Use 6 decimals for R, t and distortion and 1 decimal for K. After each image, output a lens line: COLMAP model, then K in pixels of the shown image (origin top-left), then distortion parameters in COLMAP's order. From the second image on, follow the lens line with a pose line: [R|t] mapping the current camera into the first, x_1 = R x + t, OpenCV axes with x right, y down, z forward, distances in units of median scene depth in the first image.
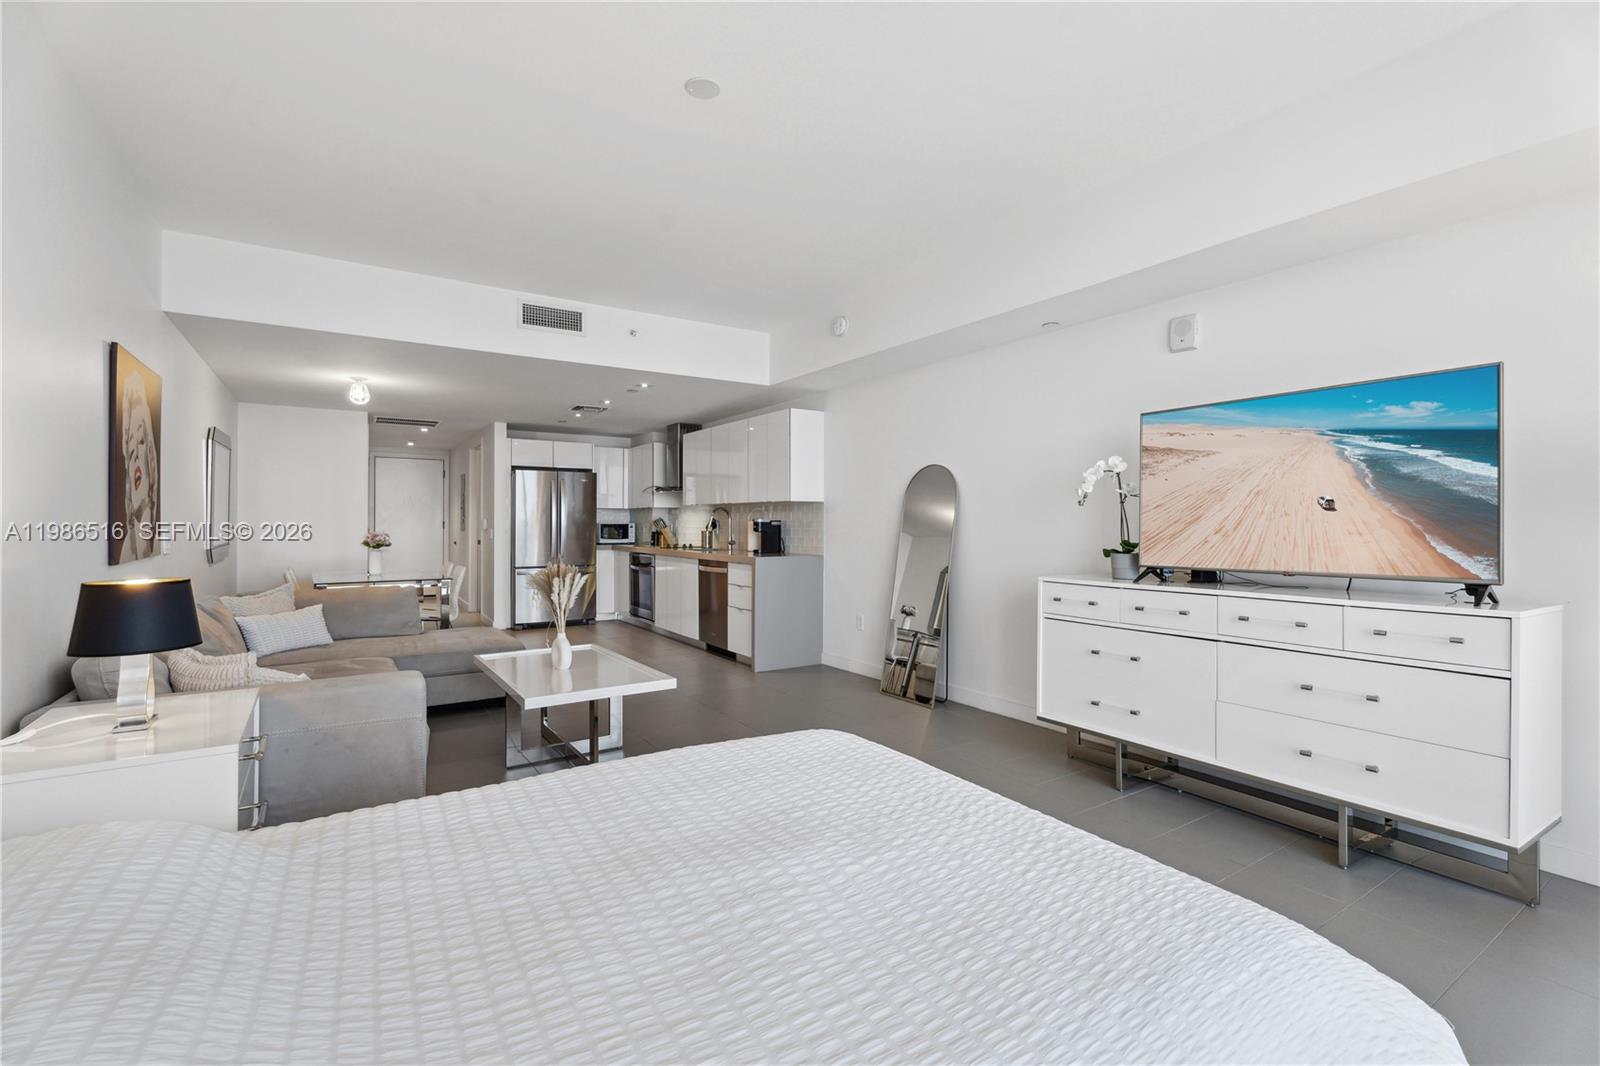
lens RADIAL K [[717.2, 0, 798.6], [0, 717.2, 522.2], [0, 0, 1]] dist [0.001301, -0.000908]
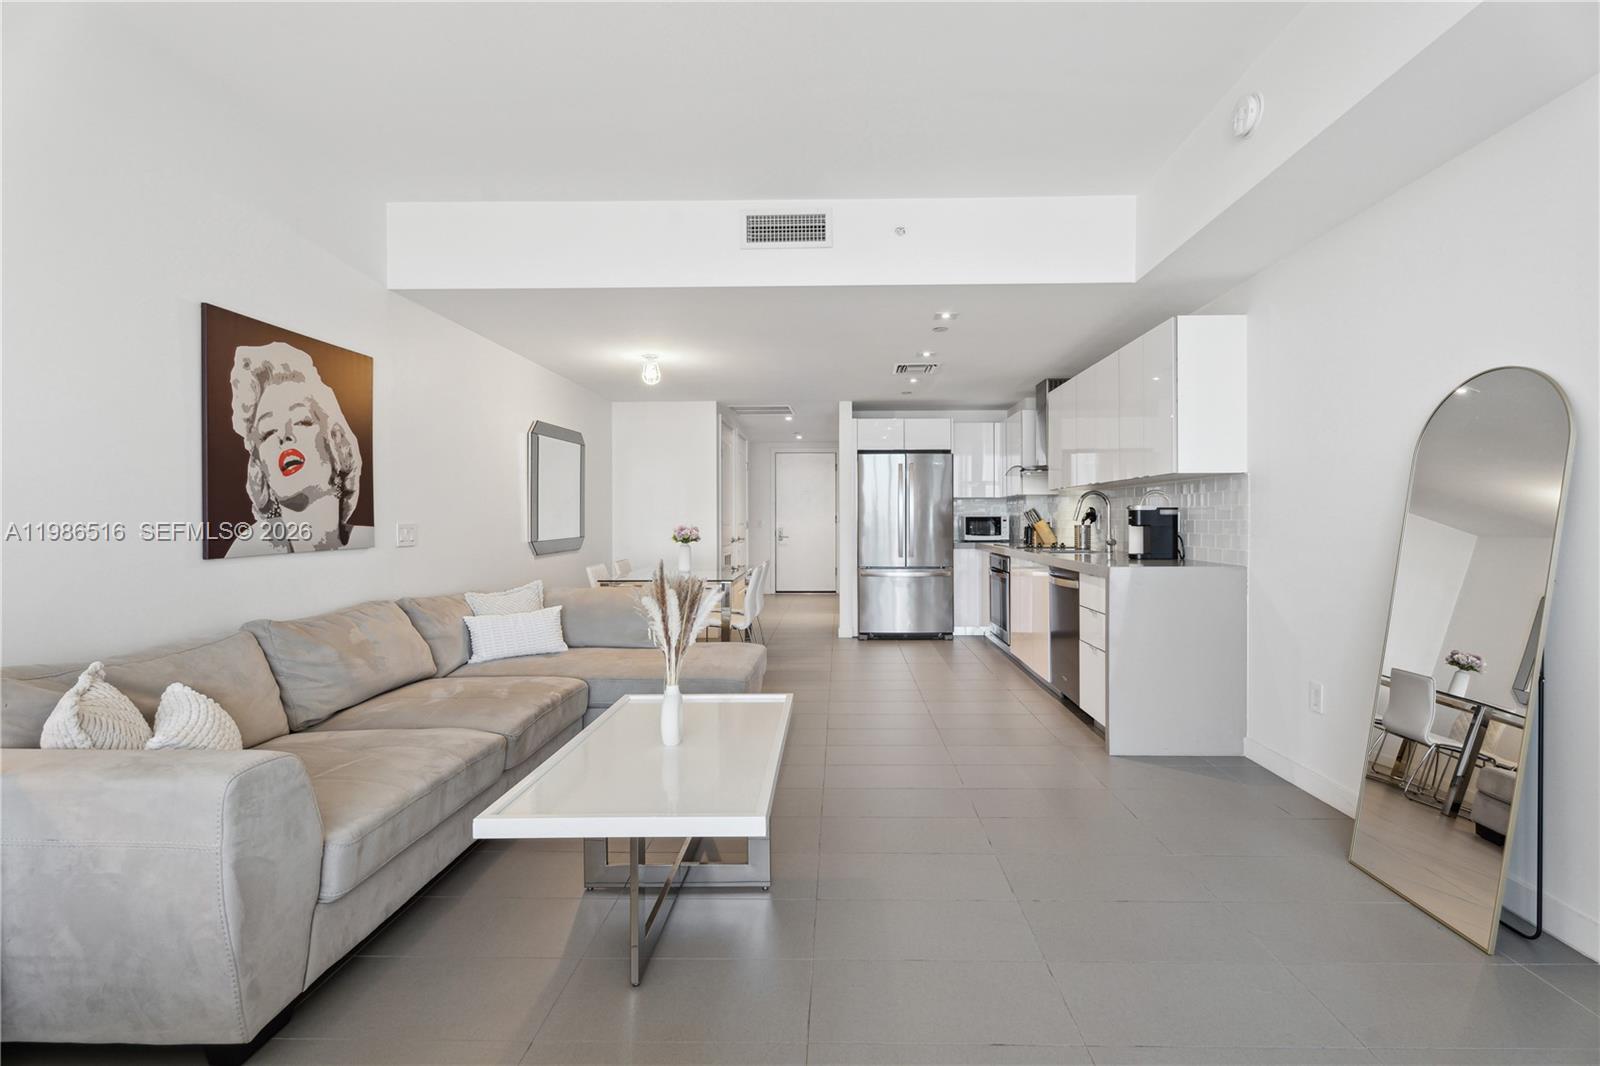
lens RADIAL K [[717.2, 0, 828.6], [0, 717.2, 520.2], [0, 0, 1]] dist [0.001301, -0.000908]
pose [[0.828579, -0.003495, -0.559861, 0.062481], [0.004386, 0.999990, 0.000249, 0.006174], [0.559854, -0.002661, 0.828587, 0.271859]]
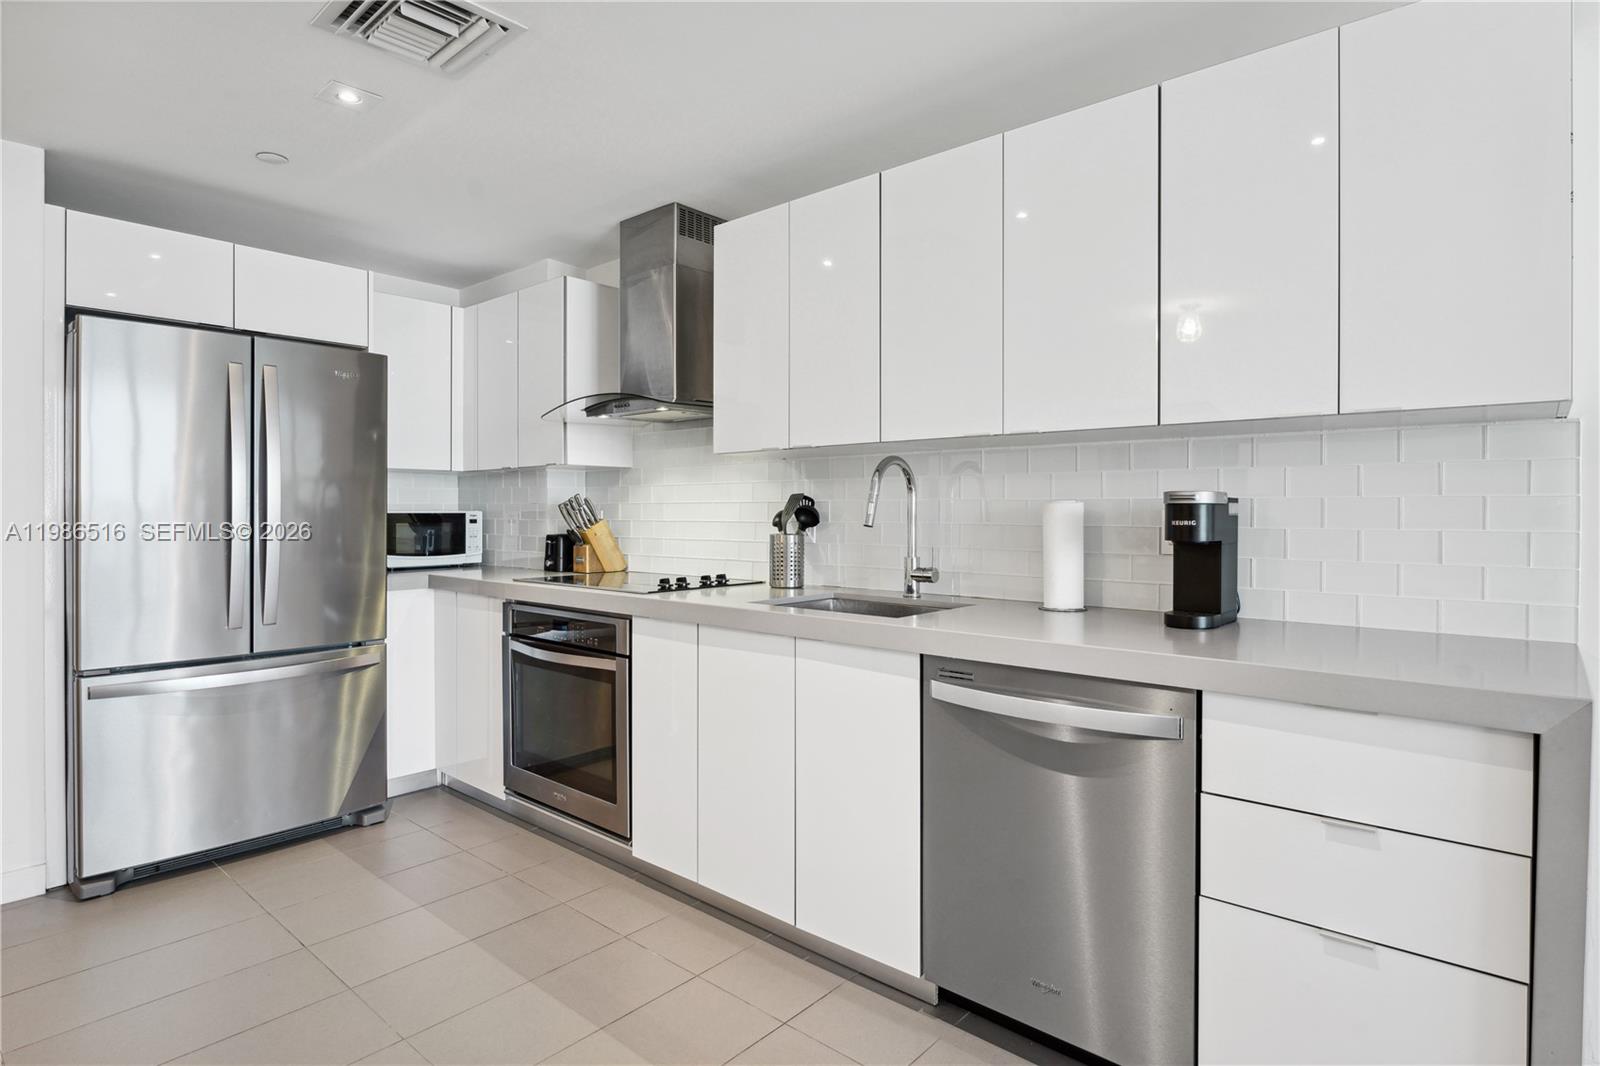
lens RADIAL K [[861.8, 0, 789.9], [0, 861.8, 509.3], [0, 0, 1]] dist [0.016250, 0.000711]
pose [[0.967600, -0.008462, 0.252347, -0.225541], [0.008274, 0.999964, 0.001805, 0.000827], [-0.252353, 0.000341, 0.967635, 0.632420]]
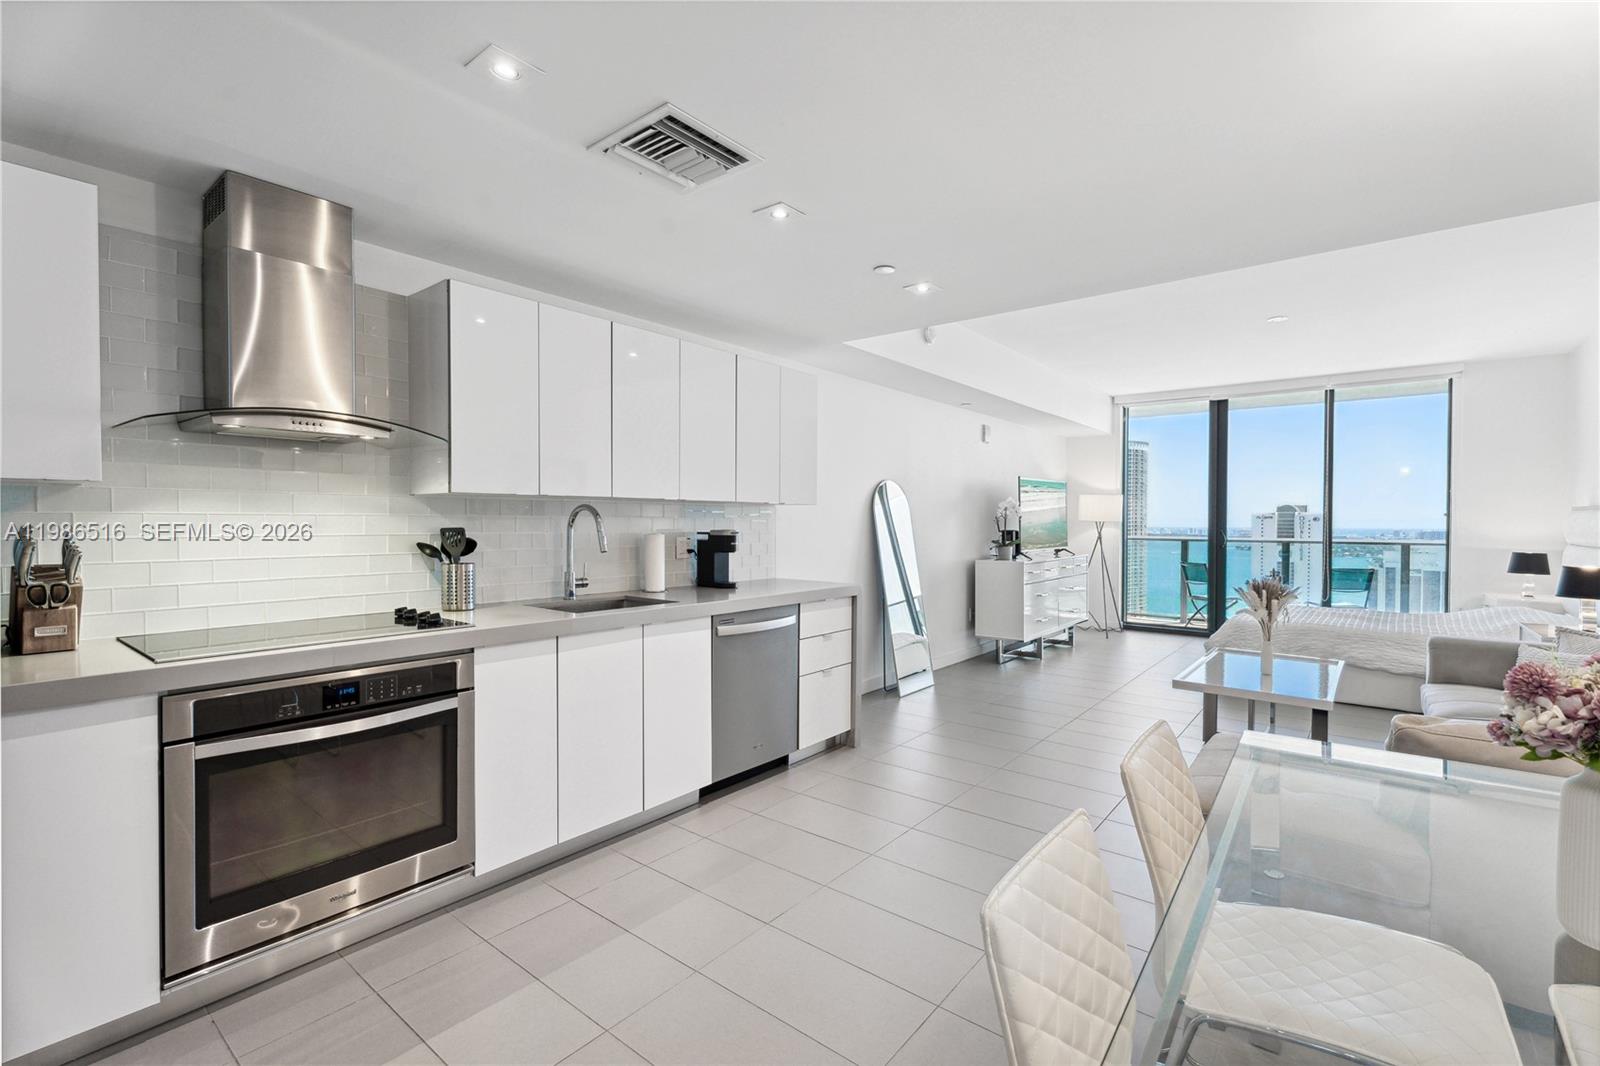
lens RADIAL K [[717.2, 0, 803.7], [0, 717.2, 530.8], [0, 0, 1]] dist [0.001301, -0.000908]
pose [[-0.314433, -0.020166, 0.949065, -0.551336], [-0.005264, 0.999796, 0.019500, -0.012938], [-0.949265, 0.001136, -0.314475, 0.974007]]
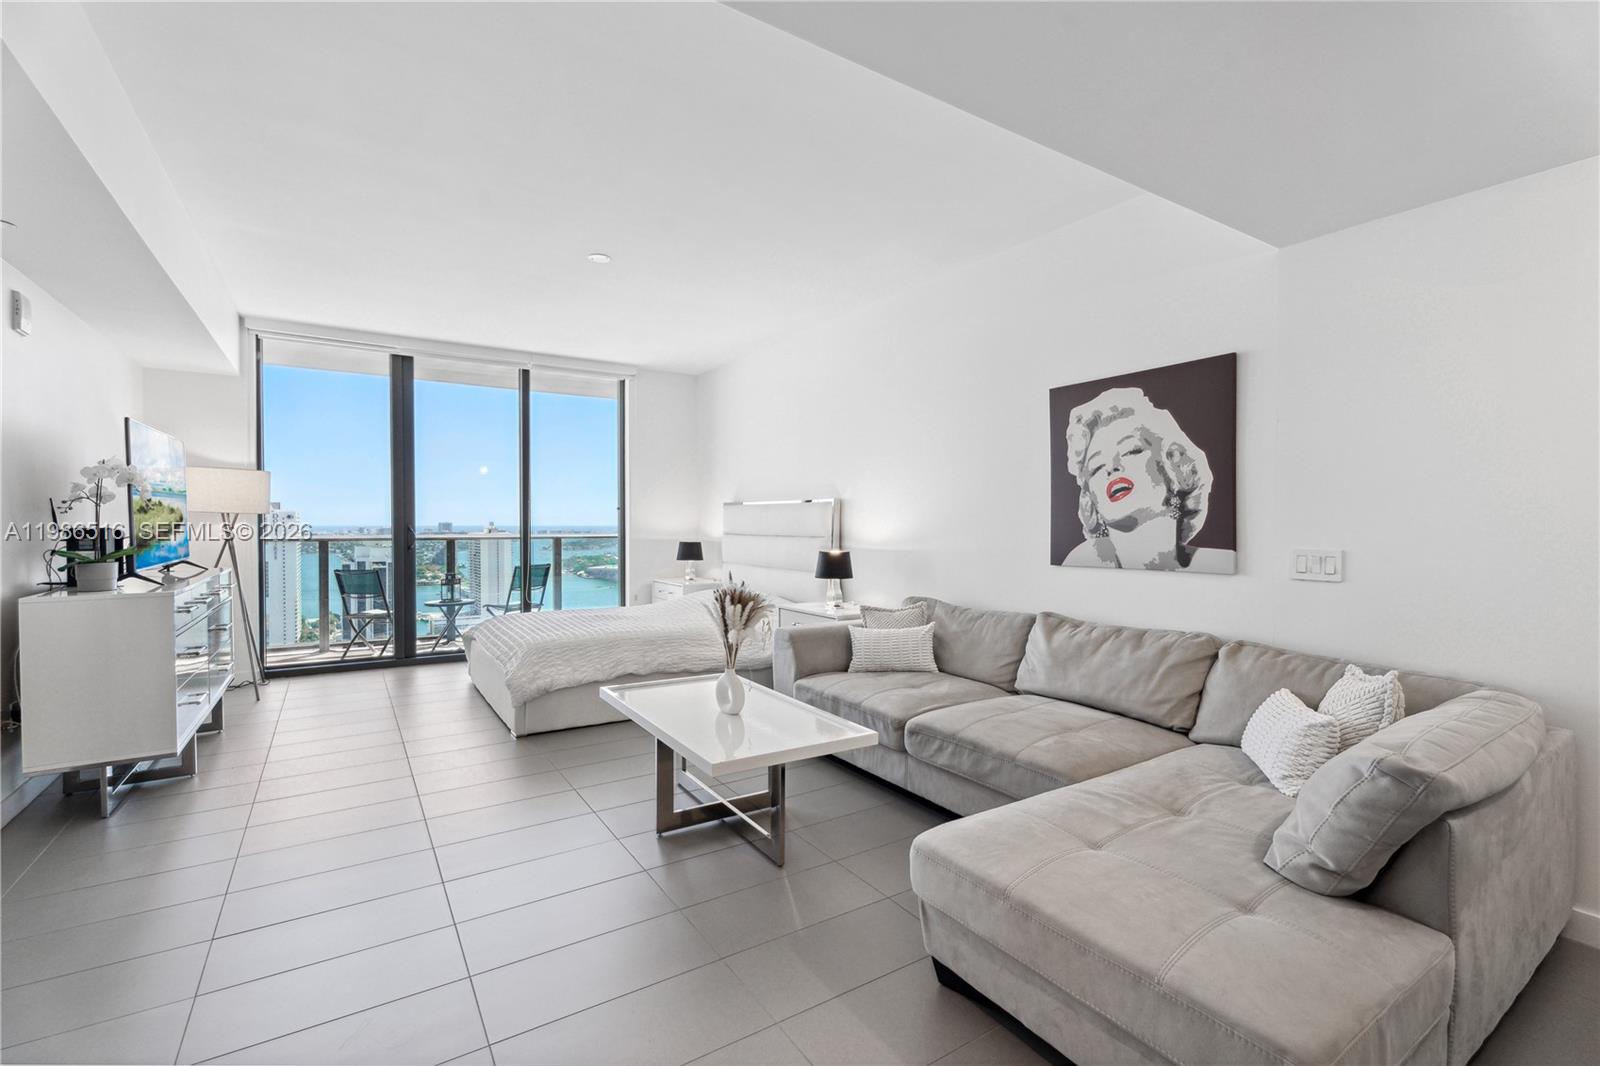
lens RADIAL K [[717.2, 0, 812.5], [0, 717.2, 540.5], [0, 0, 1]] dist [0.001301, -0.000908]
pose [[-0.999953, -0.008317, -0.005049, -0.203544], [-0.008445, 0.999625, 0.026032, -0.004598], [0.004831, 0.026074, -0.999648, 0.879679]]
